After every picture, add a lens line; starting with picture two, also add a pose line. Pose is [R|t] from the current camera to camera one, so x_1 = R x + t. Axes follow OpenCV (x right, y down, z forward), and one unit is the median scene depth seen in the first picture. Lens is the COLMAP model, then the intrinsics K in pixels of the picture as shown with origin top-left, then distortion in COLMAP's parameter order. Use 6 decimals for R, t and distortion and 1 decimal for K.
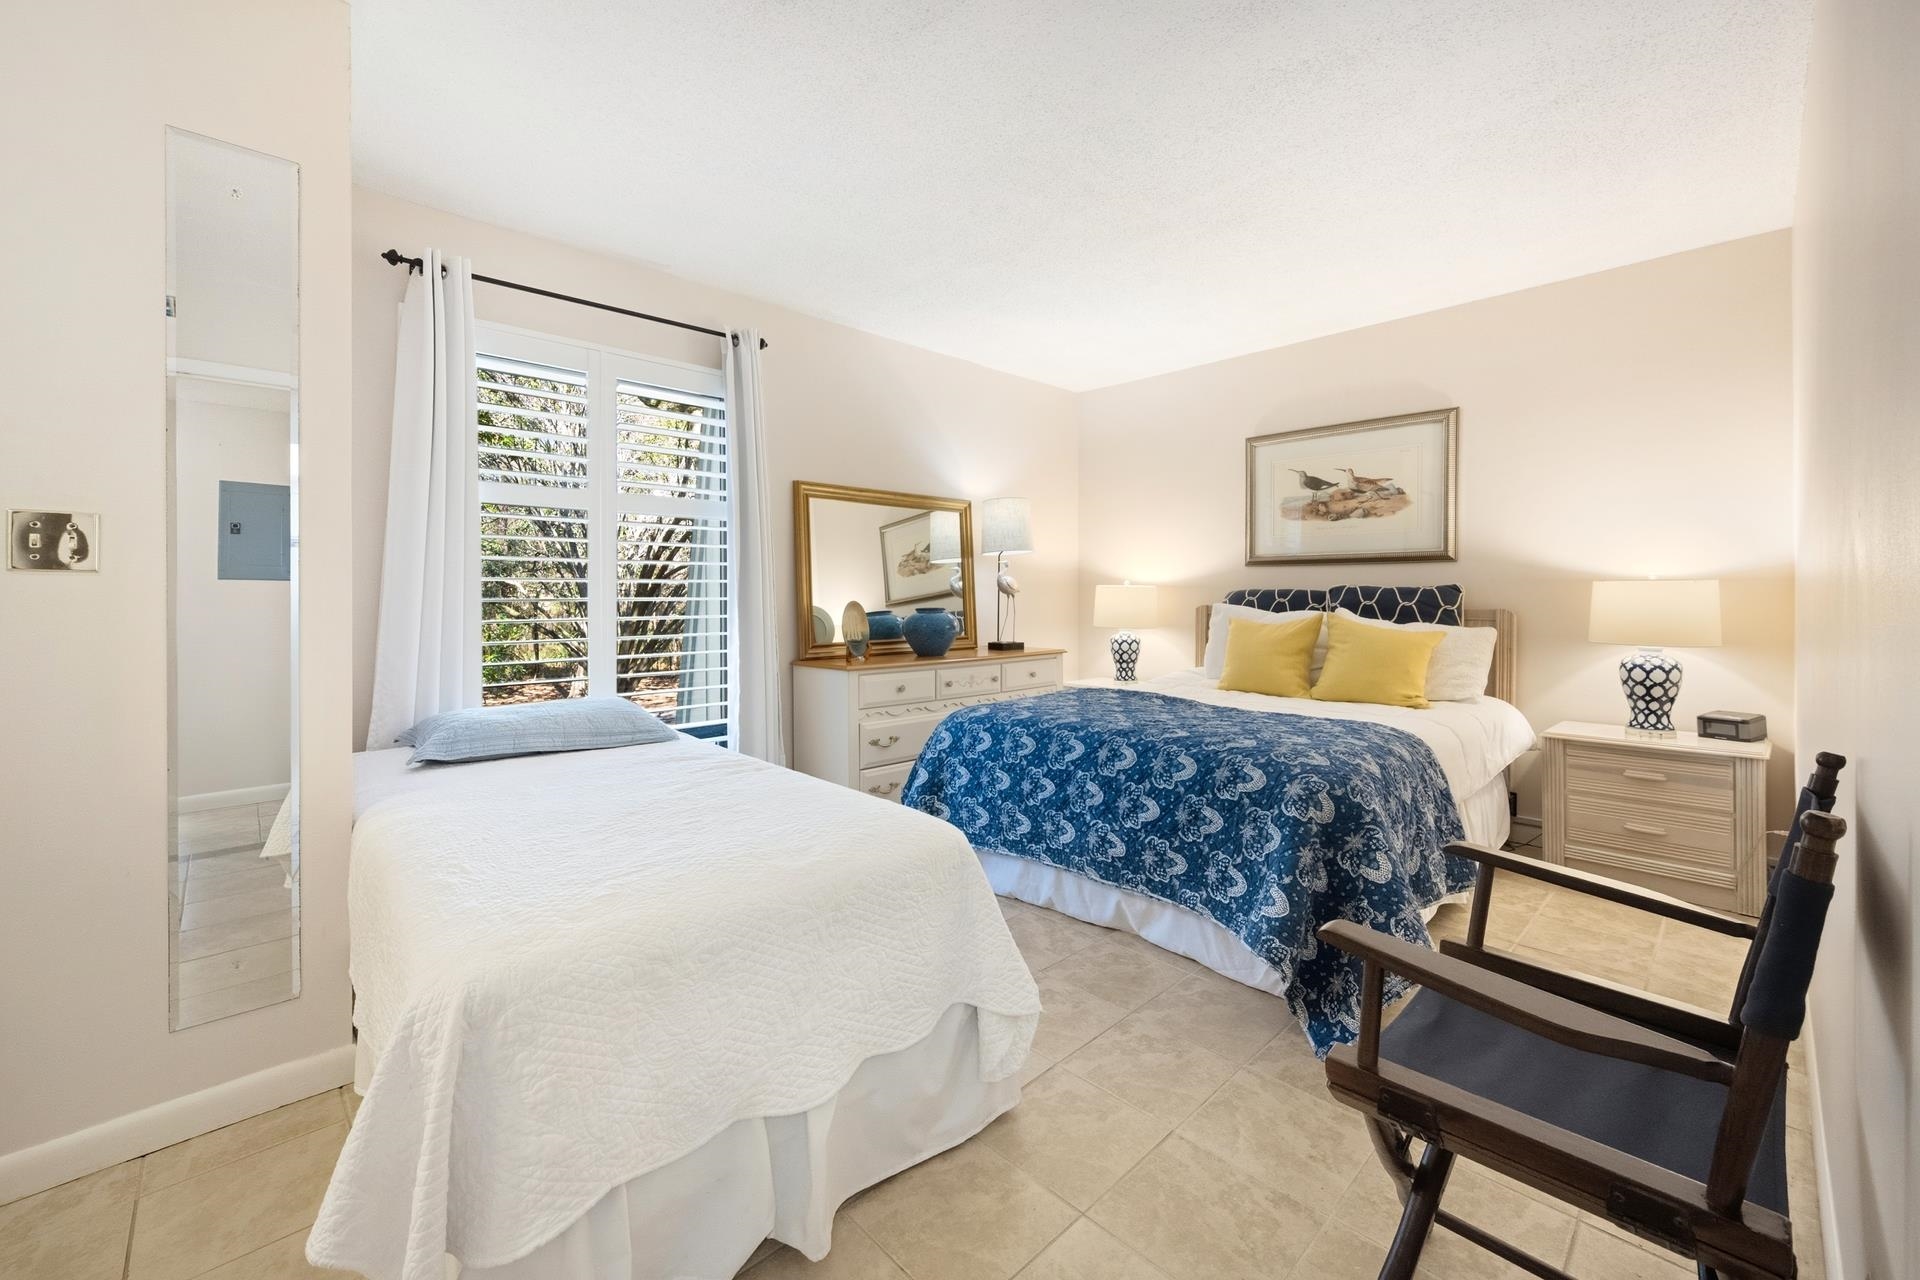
lens RADIAL K [[769.4, 0, 954.8], [0, 769.4, 606.4], [0, 0, 1]] dist [0.001349, -0.000136]
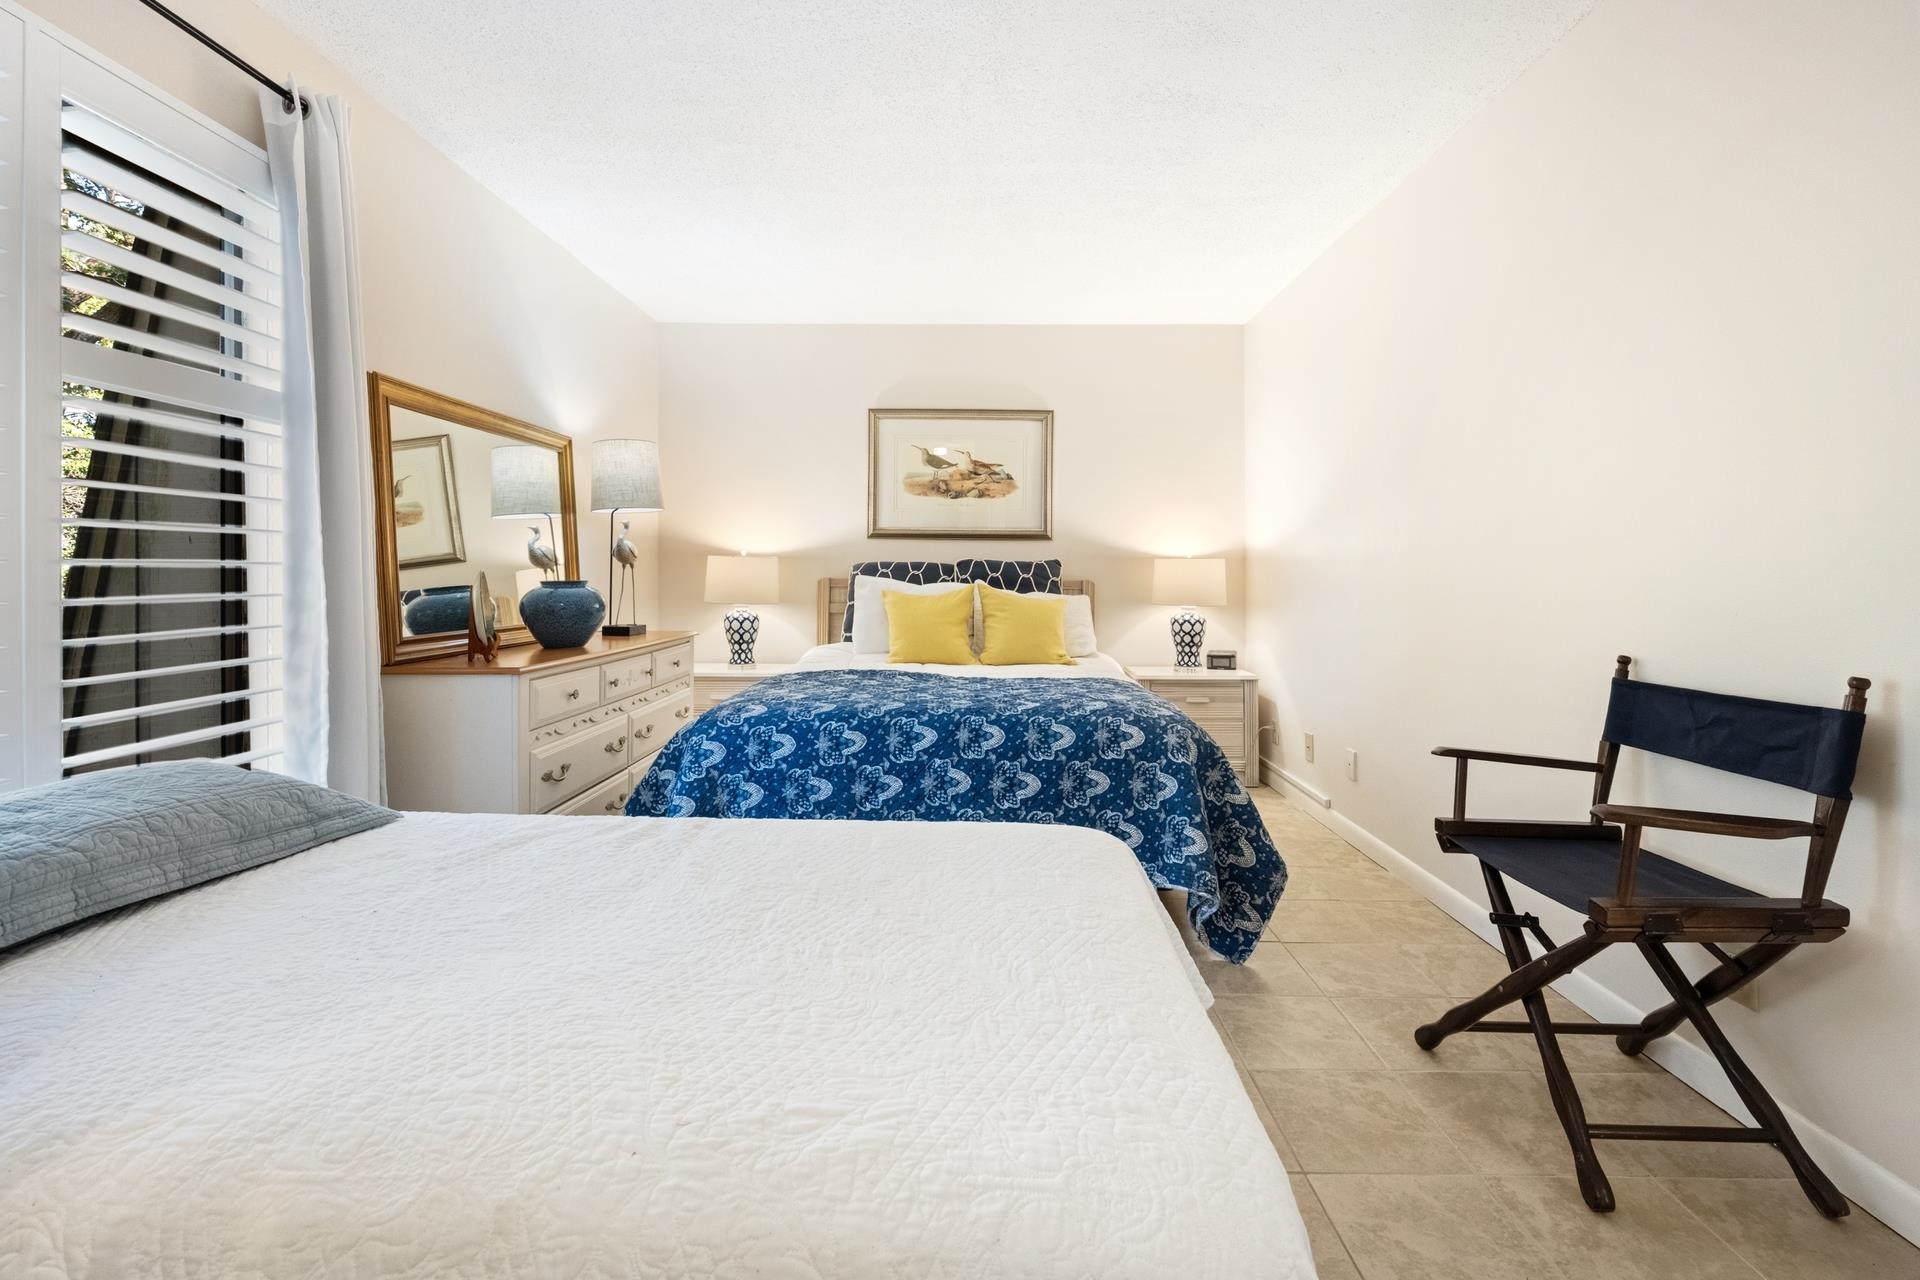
lens RADIAL K [[820.1, 0, 948.0], [0, 820.1, 583.6], [0, 0, 1]] dist [0.001046, -0.000030]
pose [[0.702748, -0.004996, 0.711422, -0.366274], [0.004594, 0.999986, 0.002484, 0.004780], [-0.711424, 0.001523, 0.702761, 0.228777]]
